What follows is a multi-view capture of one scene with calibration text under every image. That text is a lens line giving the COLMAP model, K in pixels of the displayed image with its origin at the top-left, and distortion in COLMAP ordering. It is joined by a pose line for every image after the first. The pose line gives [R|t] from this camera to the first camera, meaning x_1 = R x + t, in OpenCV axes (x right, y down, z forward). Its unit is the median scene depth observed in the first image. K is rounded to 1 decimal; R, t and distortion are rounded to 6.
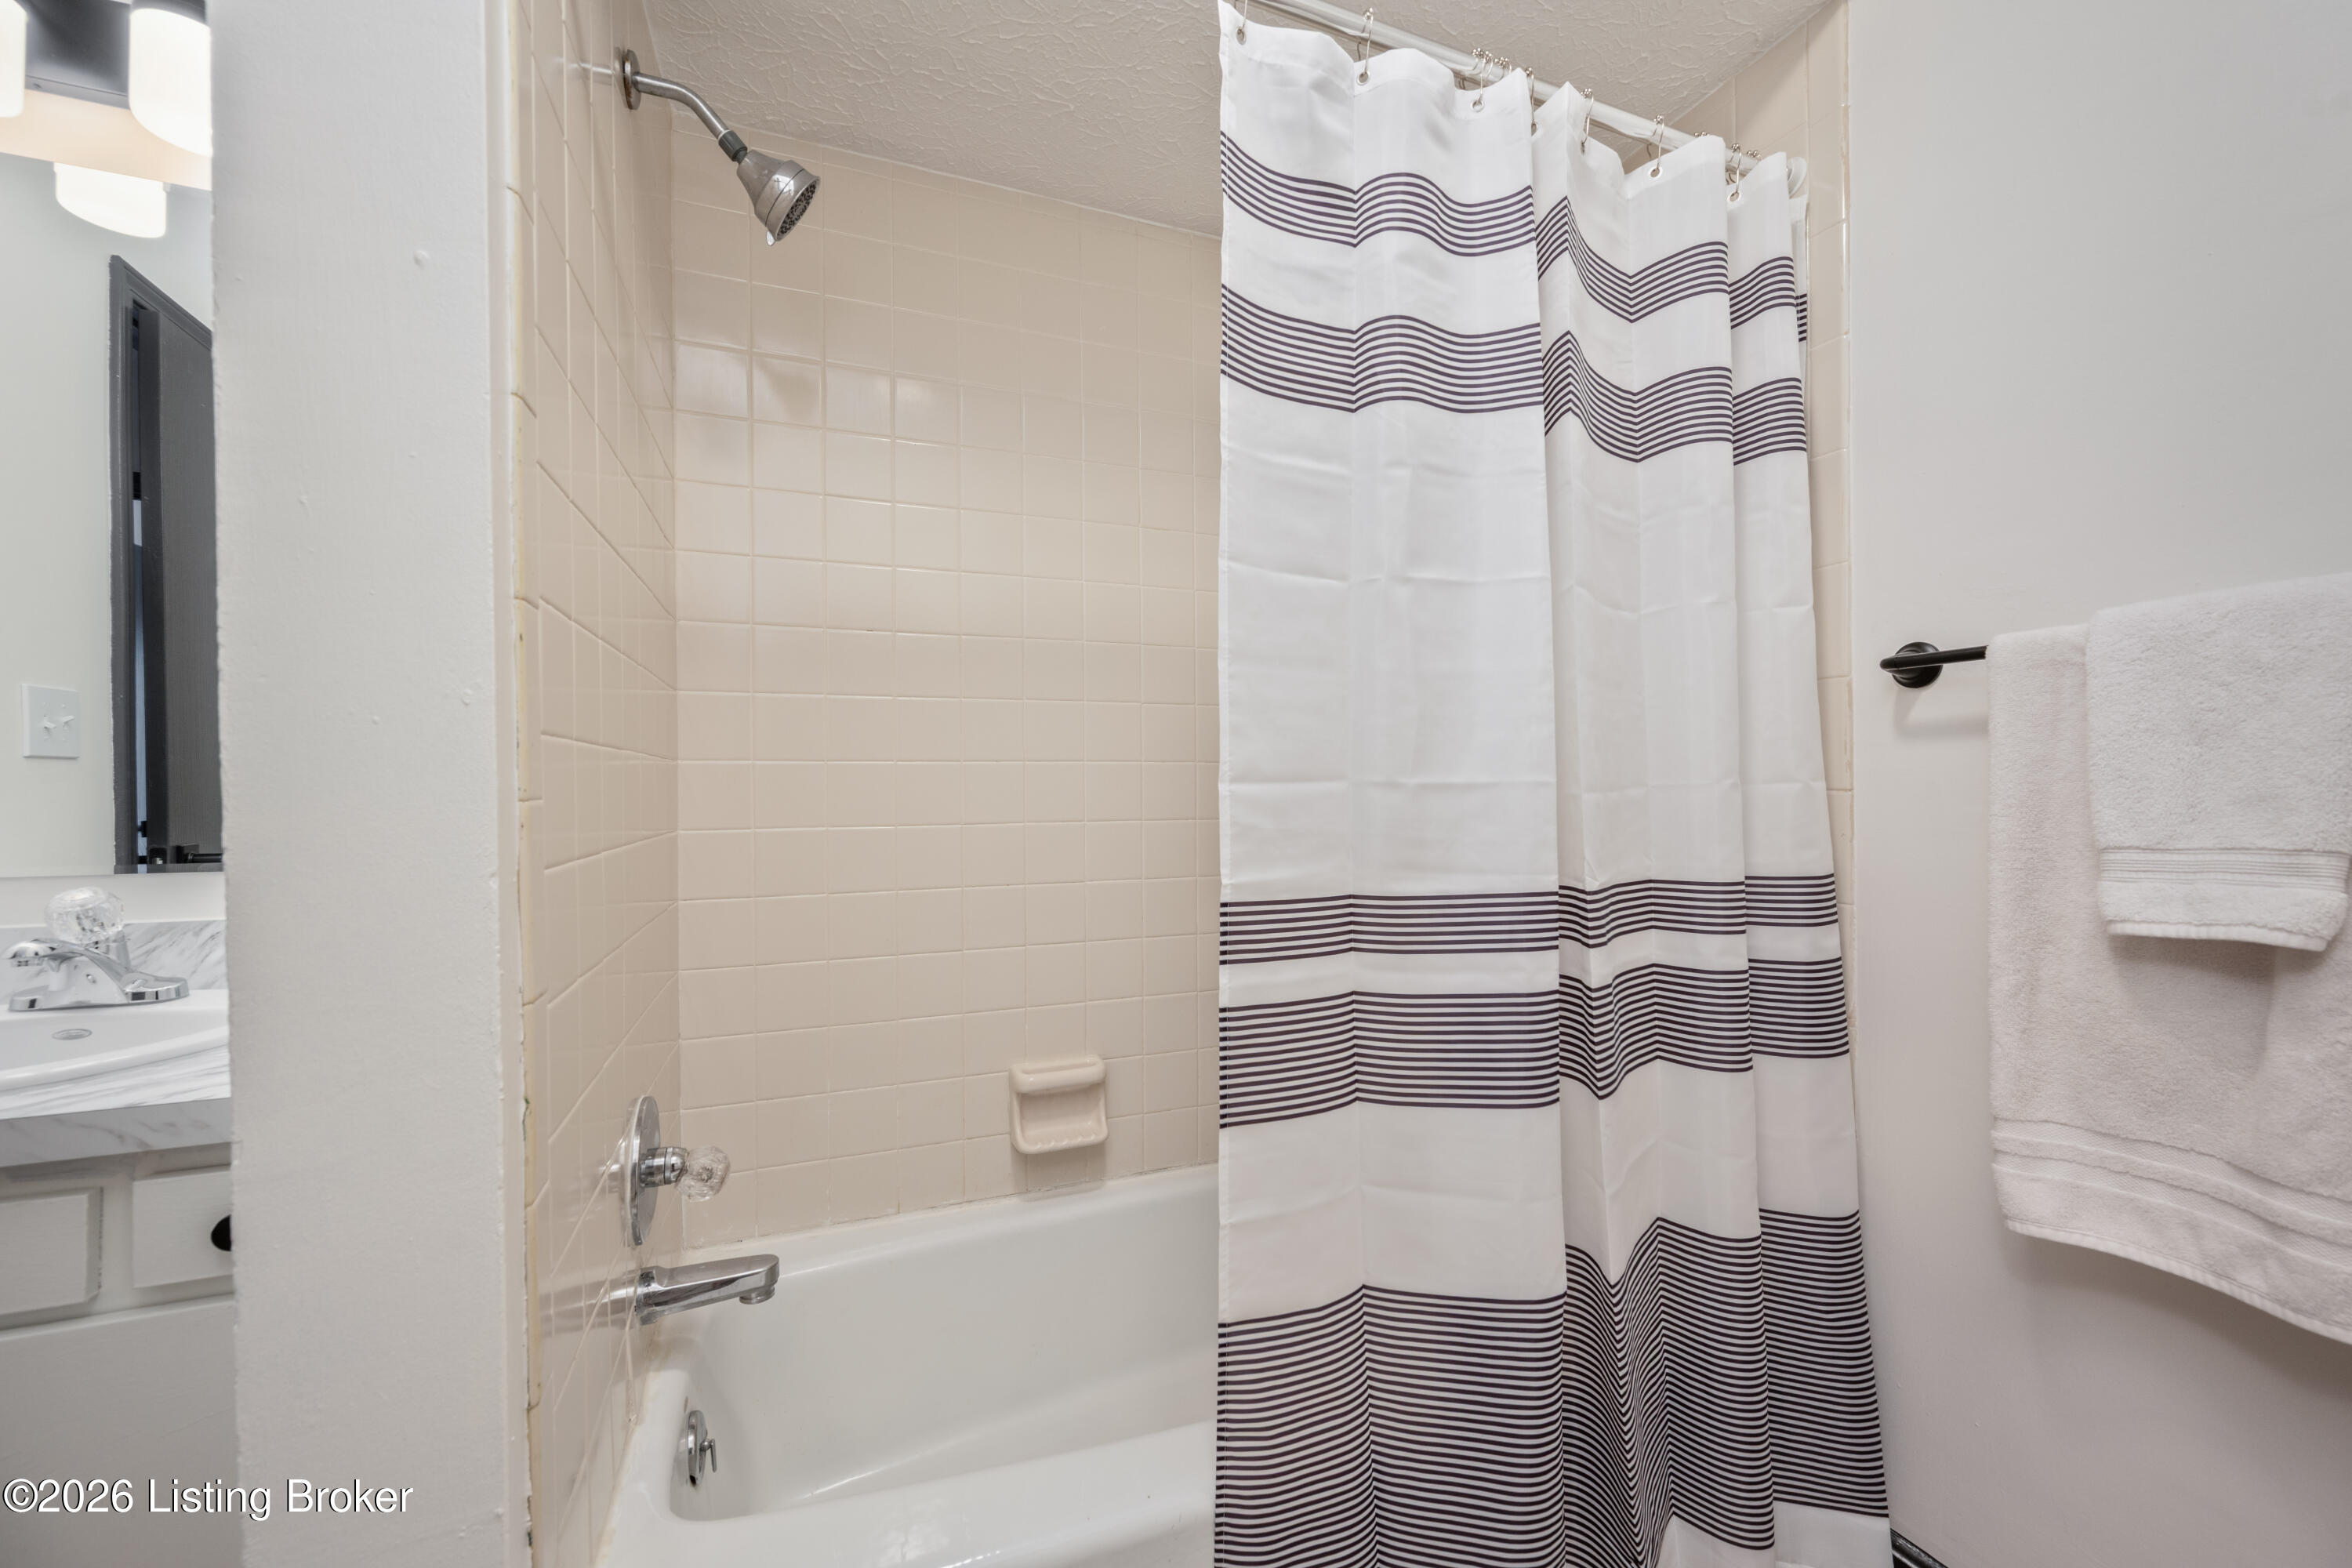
lens RADIAL K [[924.4, 0, 1175.7], [0, 924.4, 769.2], [0, 0, 1]] dist [-0.001594, -0.000033]
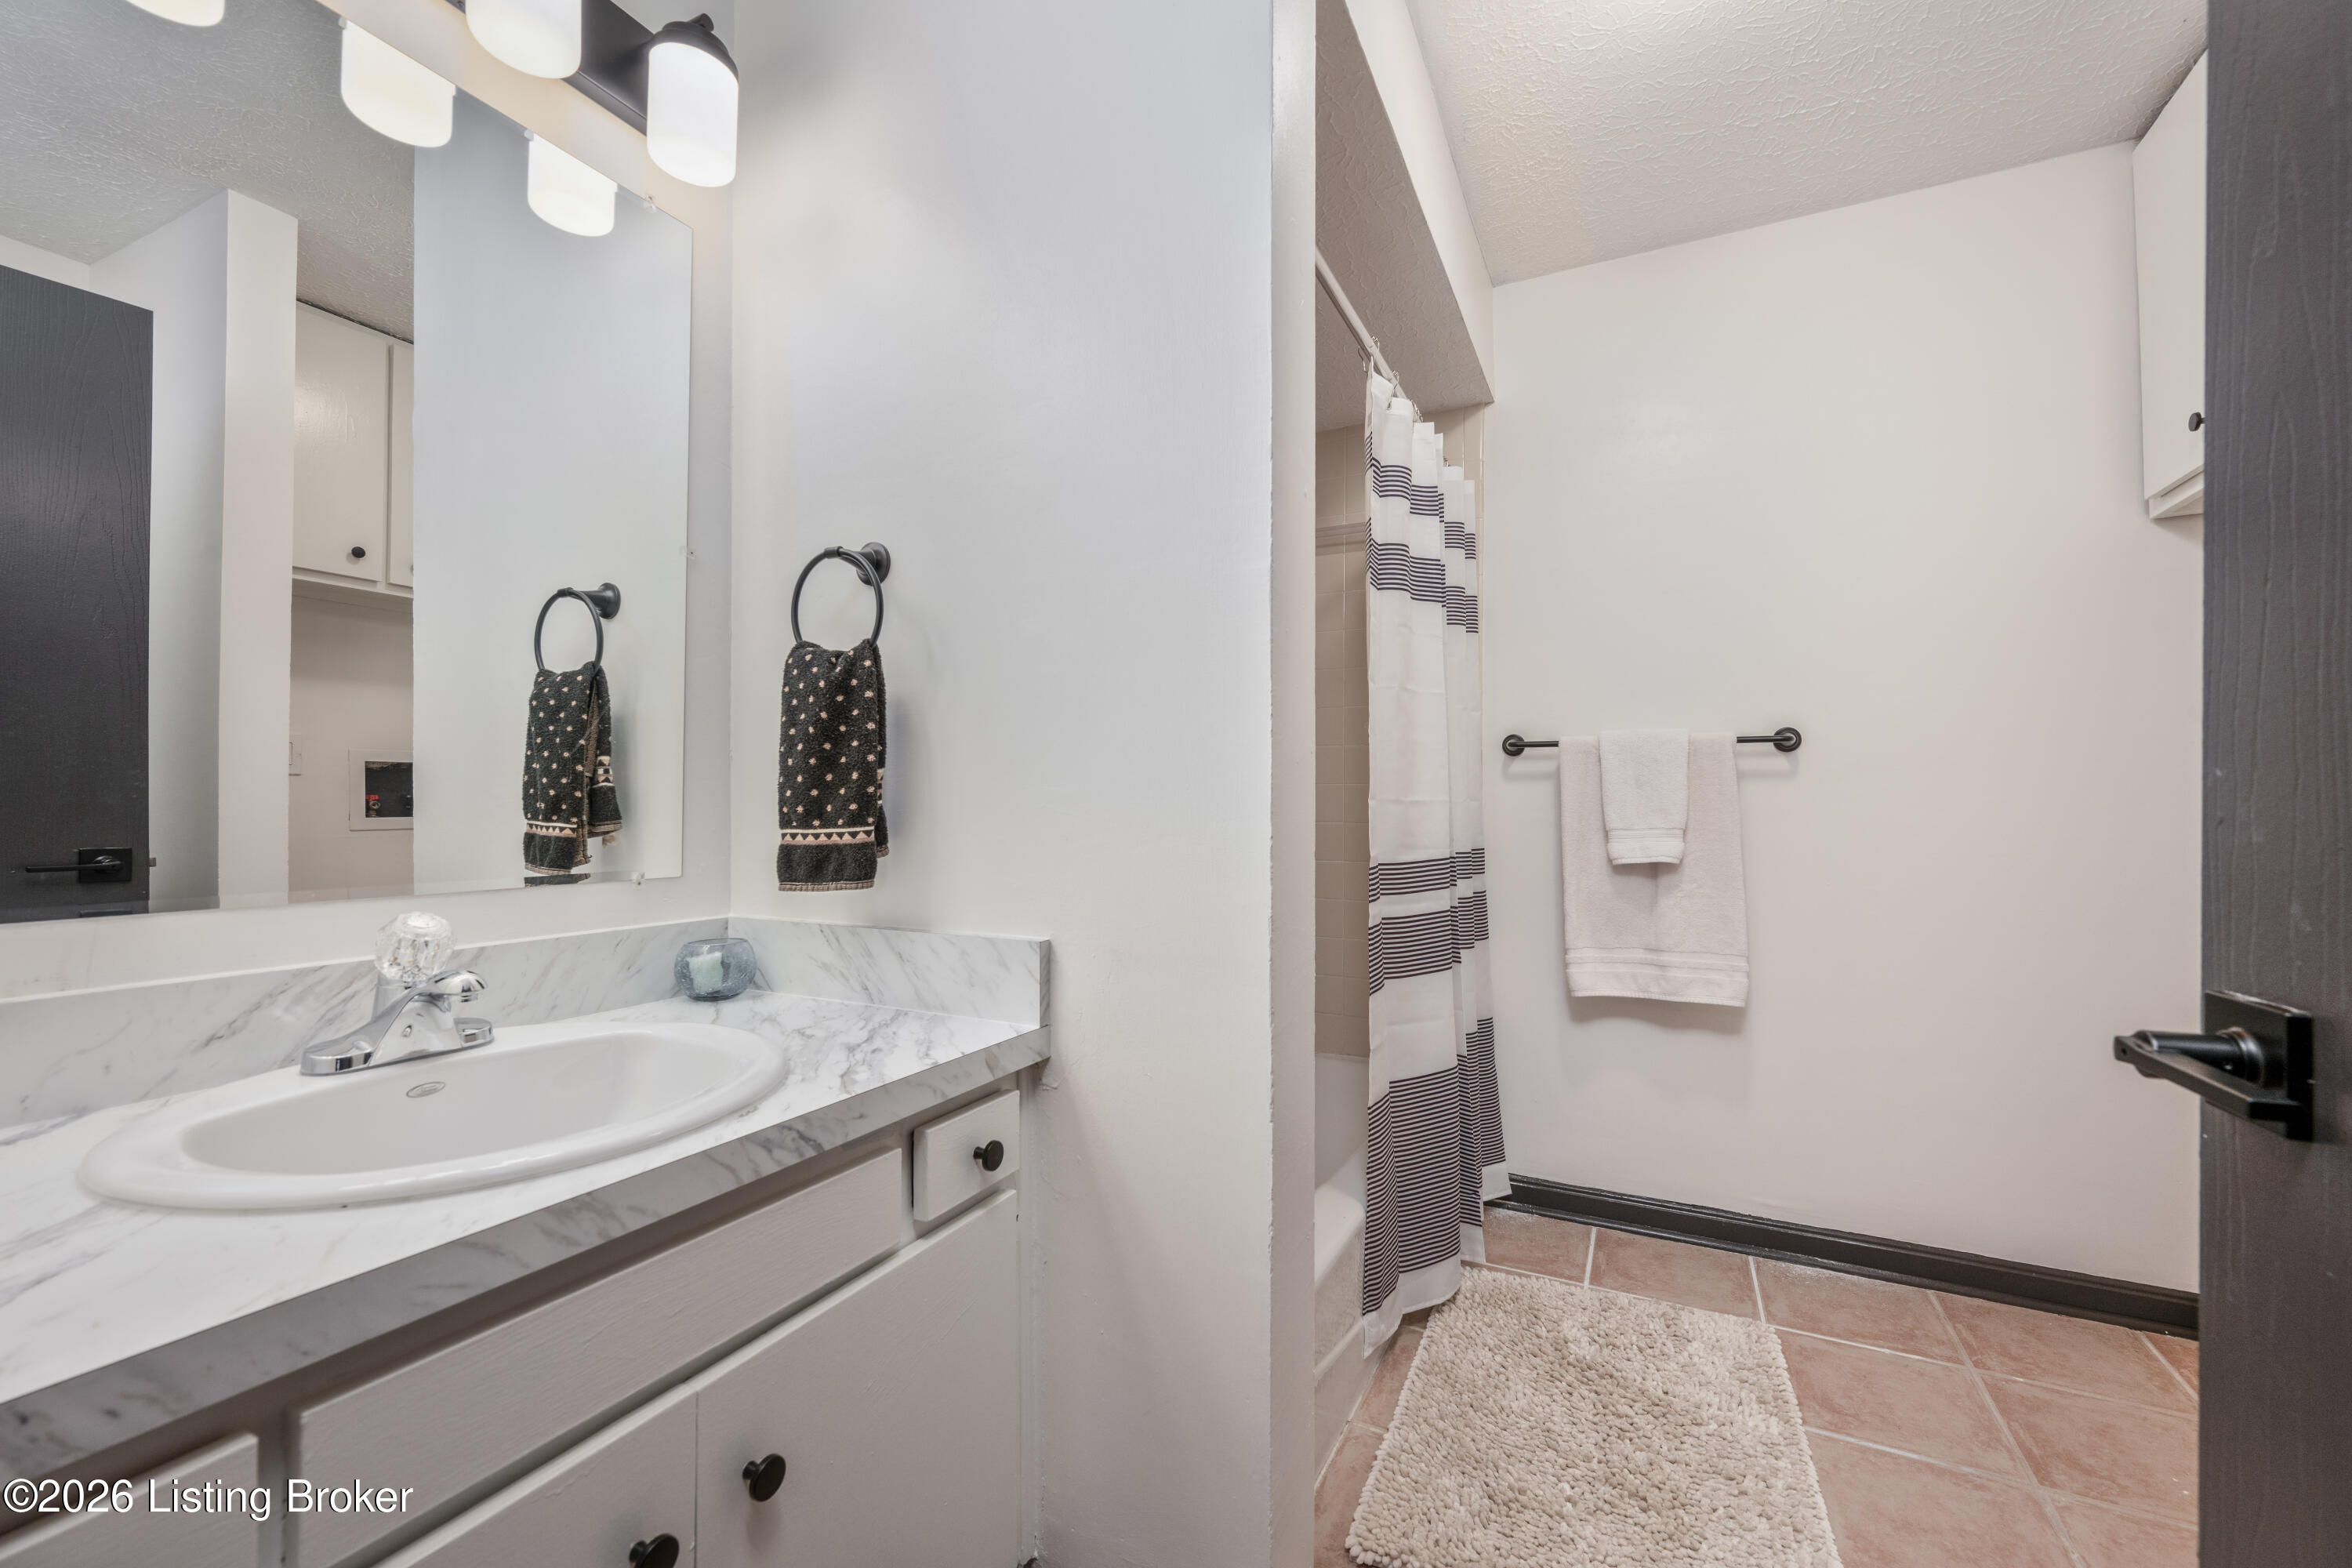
lens RADIAL K [[924.4, 0, 1175.4], [0, 924.4, 798.7], [0, 0, 1]] dist [-0.001594, -0.000033]
pose [[0.748187, 0.011314, 0.663391, -1.382573], [-0.016234, 0.999867, 0.001257, 0.018520], [-0.663289, -0.011710, 0.748272, -0.061913]]
